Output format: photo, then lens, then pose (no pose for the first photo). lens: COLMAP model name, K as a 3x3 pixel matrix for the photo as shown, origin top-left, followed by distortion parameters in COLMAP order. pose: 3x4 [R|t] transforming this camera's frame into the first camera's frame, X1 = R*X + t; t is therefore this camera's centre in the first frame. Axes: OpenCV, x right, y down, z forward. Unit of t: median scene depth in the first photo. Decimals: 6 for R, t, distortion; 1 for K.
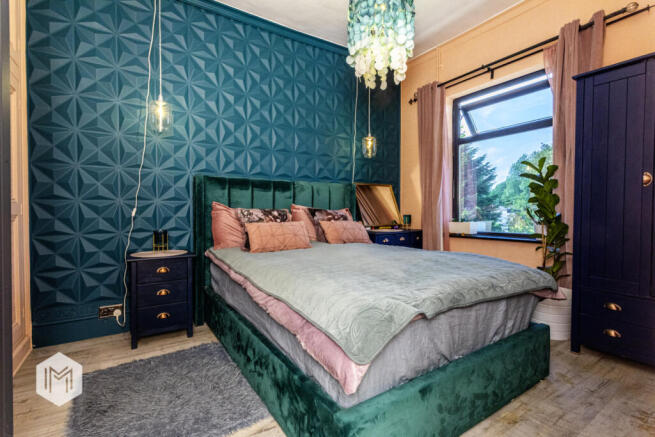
lens RADIAL K [[307.7, 0, 329.1], [0, 307.7, 219.7], [0, 0, 1]] dist [-0.003290, -0.000111]
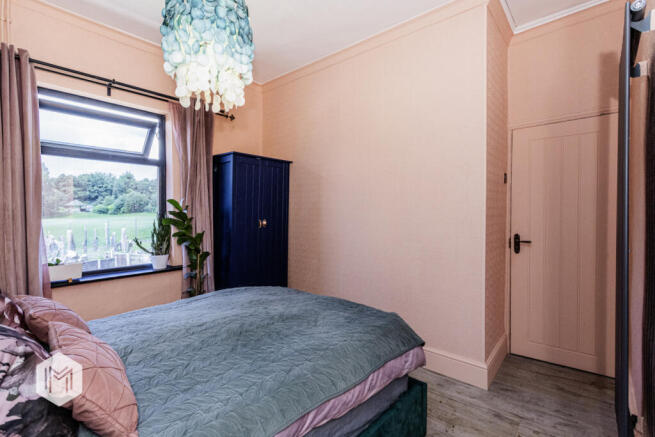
lens RADIAL K [[307.7, 0, 327.2], [0, 307.7, 217.8], [0, 0, 1]] dist [-0.003290, -0.000111]
pose [[-0.271822, -0.018670, 0.962166, -0.492238], [0.020381, 0.999476, 0.025152, -0.117557], [-0.962132, 0.026447, -0.271299, 0.641826]]
